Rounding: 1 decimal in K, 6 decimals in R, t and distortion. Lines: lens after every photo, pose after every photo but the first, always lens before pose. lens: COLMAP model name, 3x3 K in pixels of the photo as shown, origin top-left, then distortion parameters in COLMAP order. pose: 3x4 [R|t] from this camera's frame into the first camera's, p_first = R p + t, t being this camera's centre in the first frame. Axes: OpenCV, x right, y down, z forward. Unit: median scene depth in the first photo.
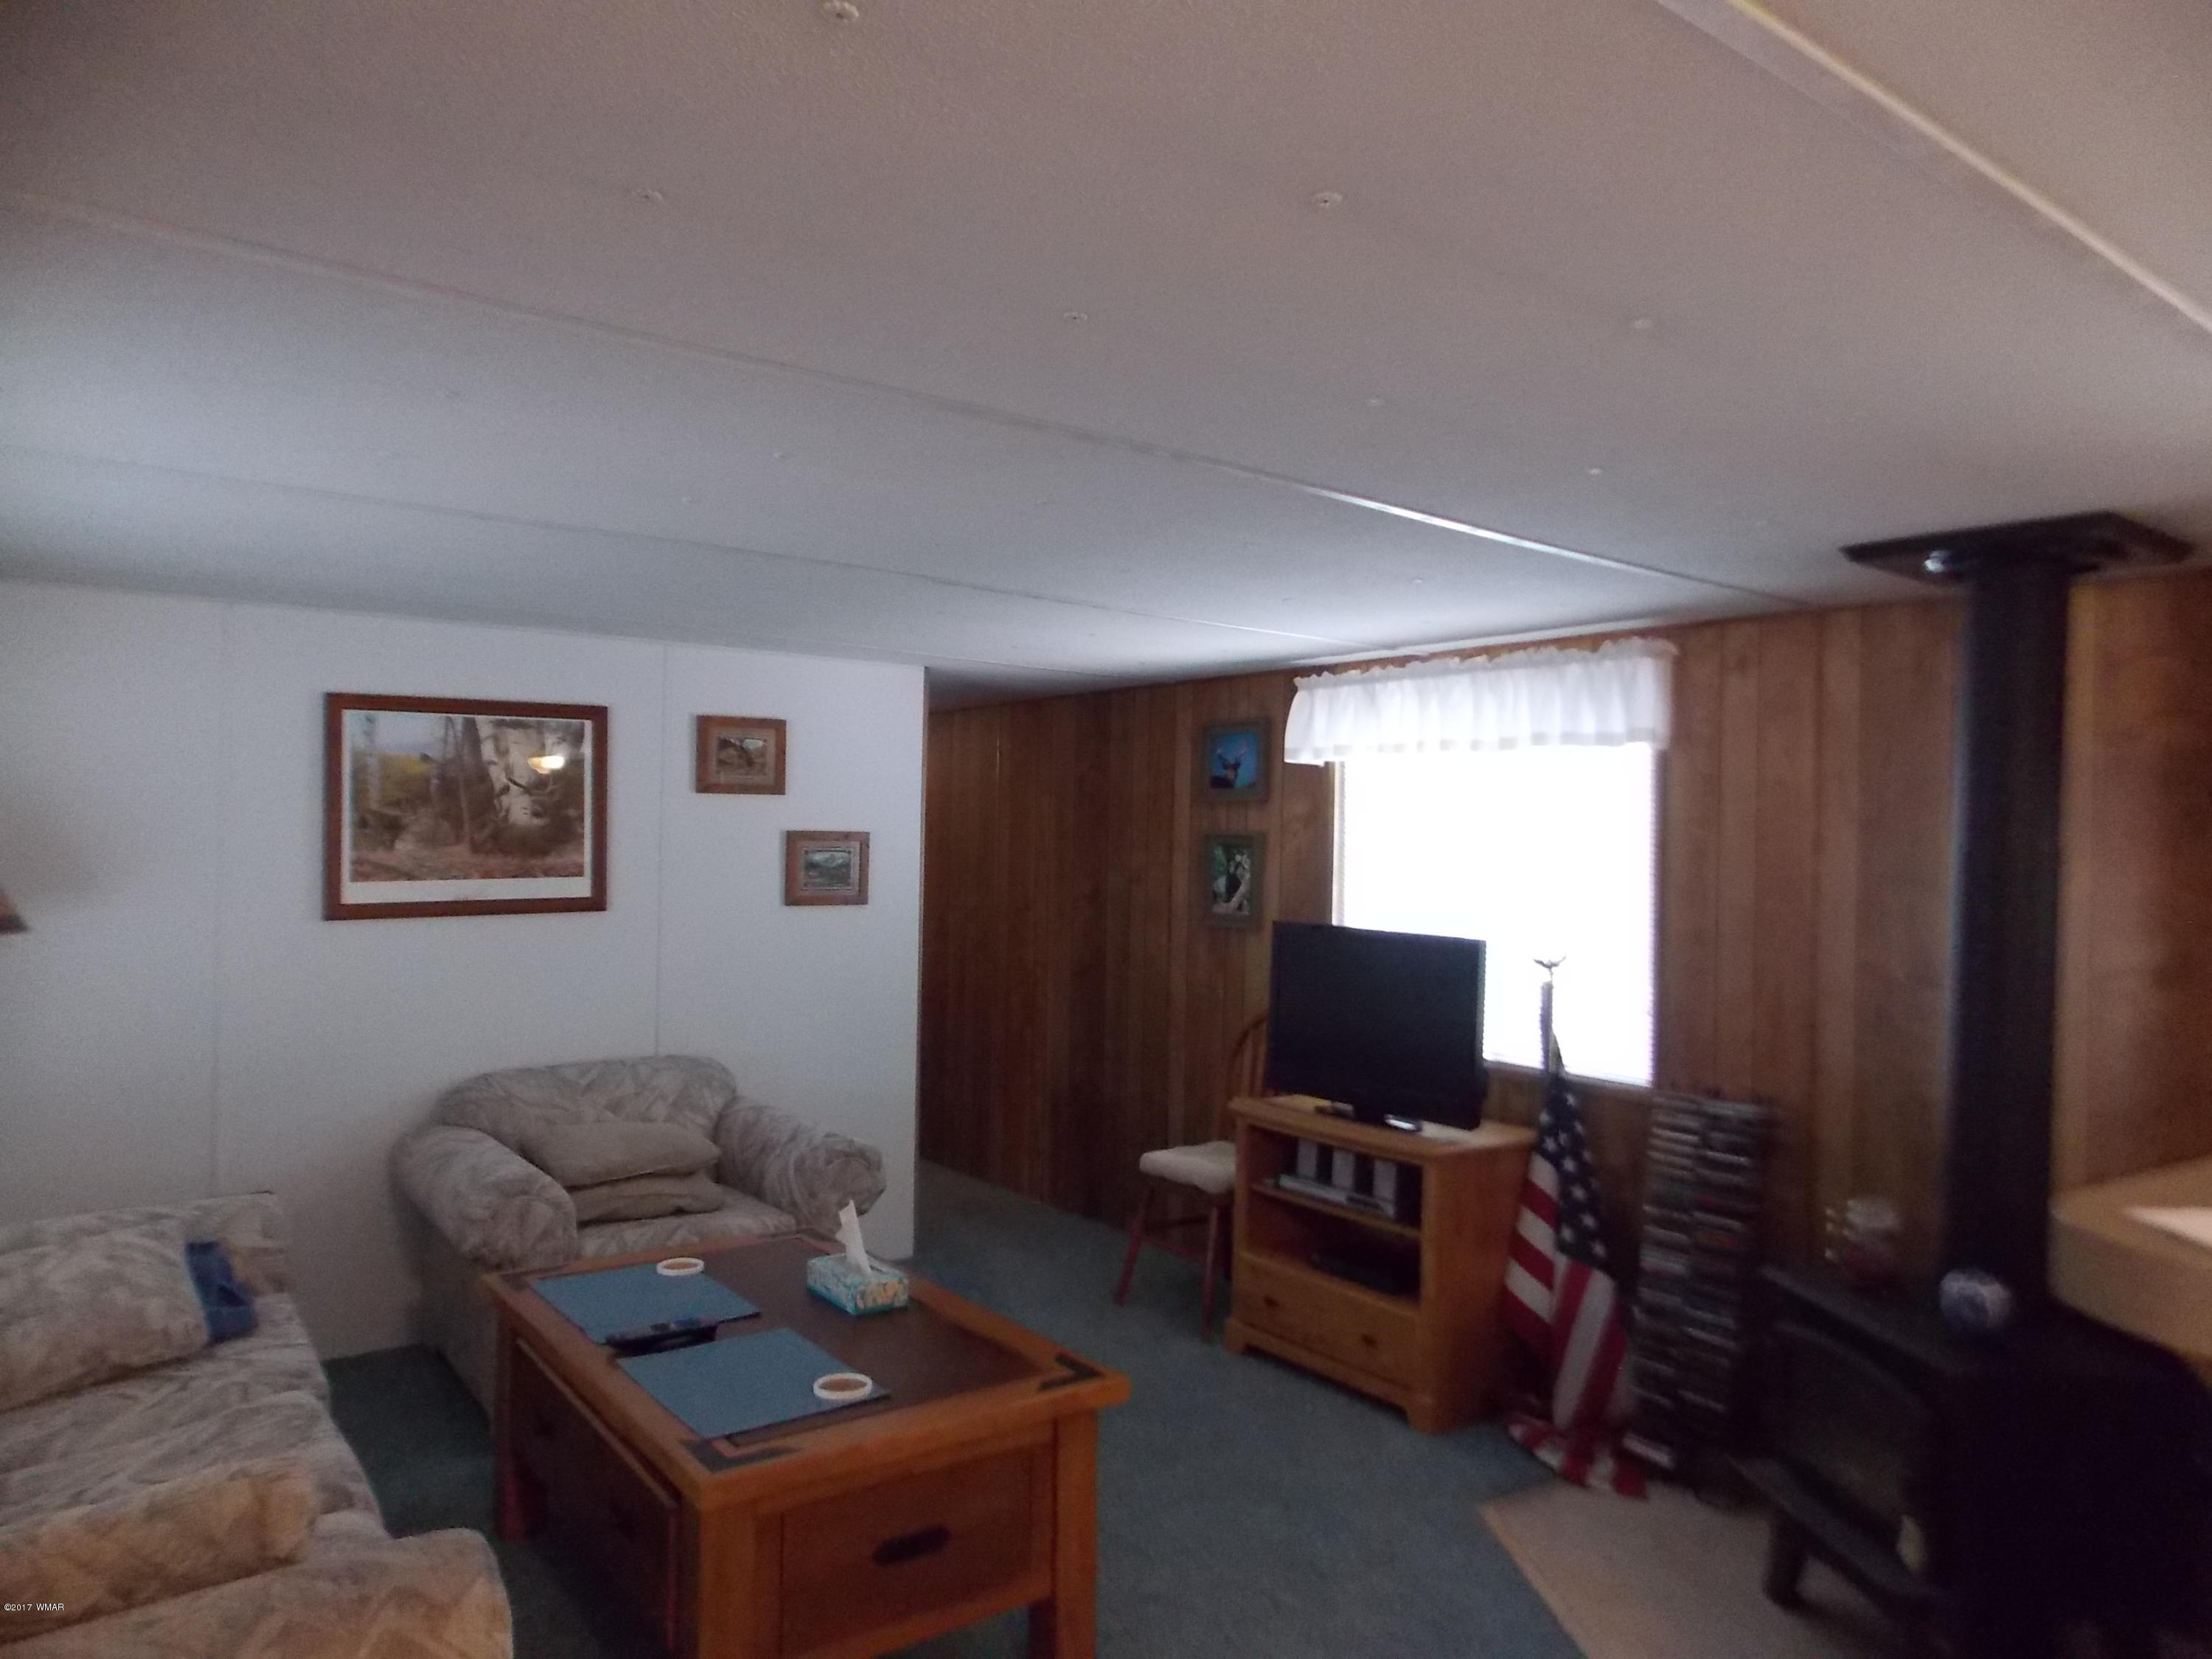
lens RADIAL K [[1448.5, 0, 1103.6], [0, 1448.5, 861.8], [0, 0, 1]] dist [0.000843, -0.000261]
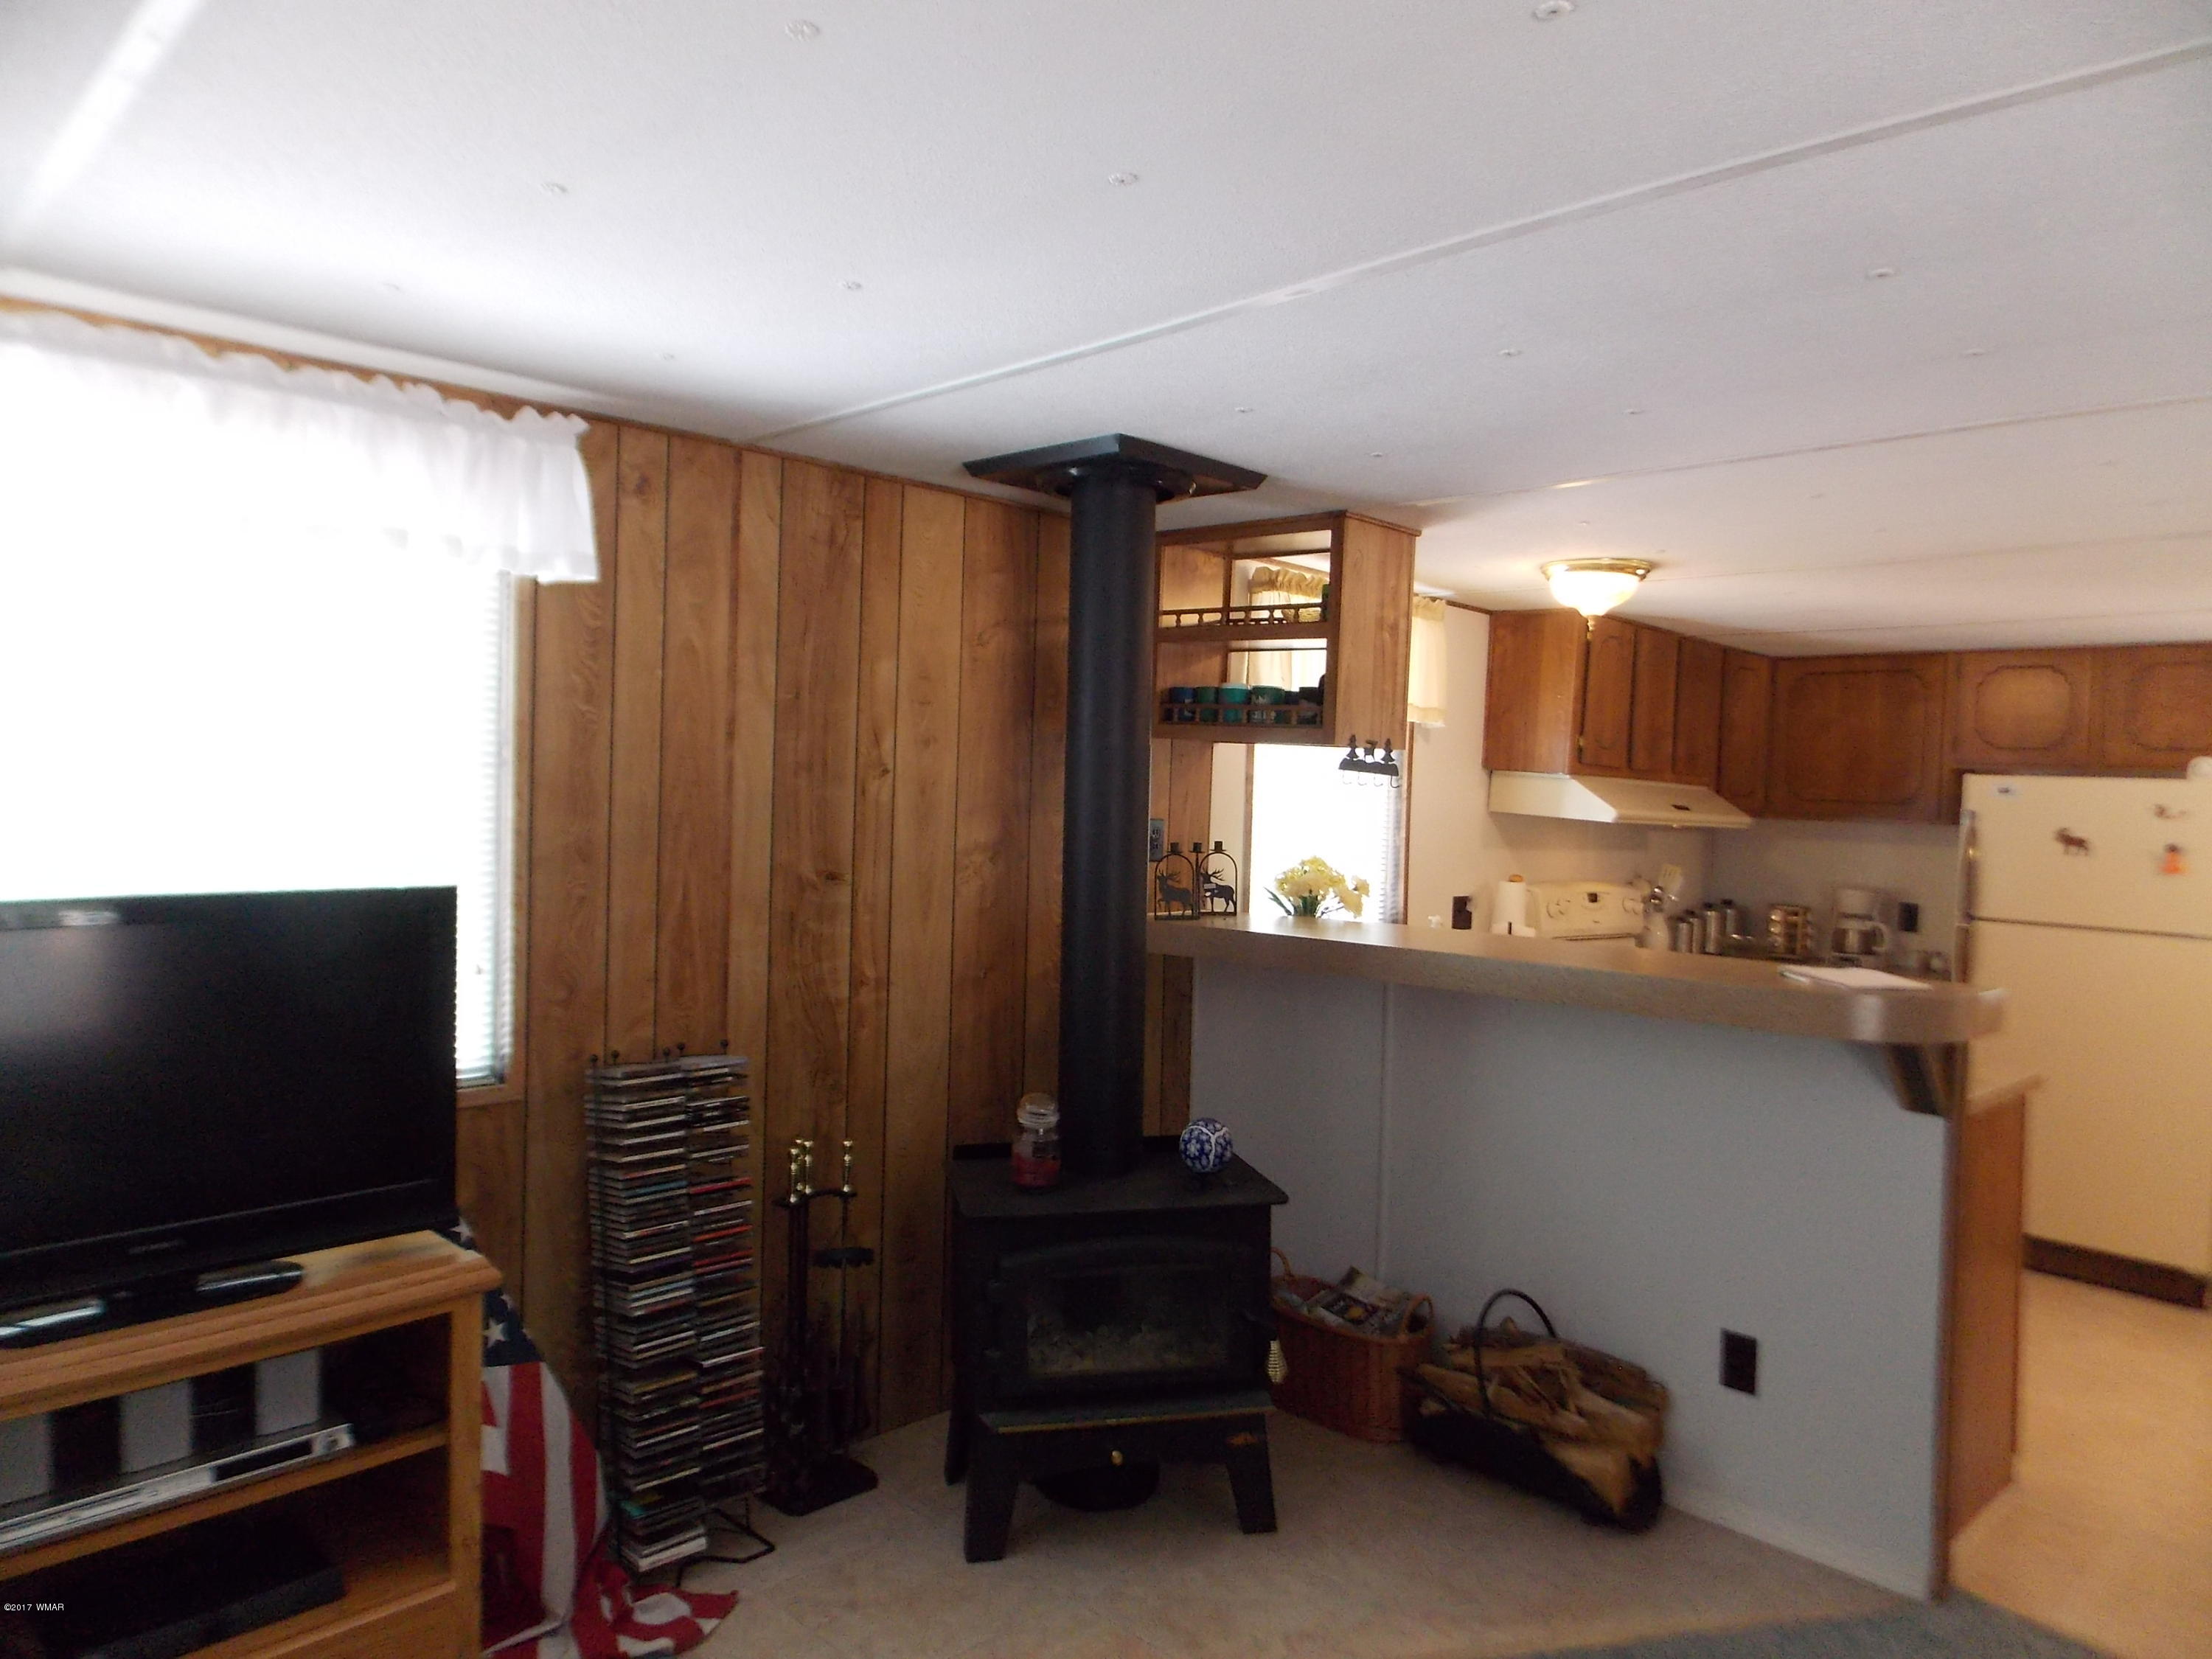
lens RADIAL K [[1481.1, 0, 1043.2], [0, 1481.1, 824.0], [0, 0, 1]] dist [-0.005690, -0.002398]
pose [[-0.122442, -0.071767, 0.989877, -0.311888], [-0.026429, 0.997264, 0.069033, -0.017446], [-0.992124, -0.017709, -0.124004, 0.766739]]
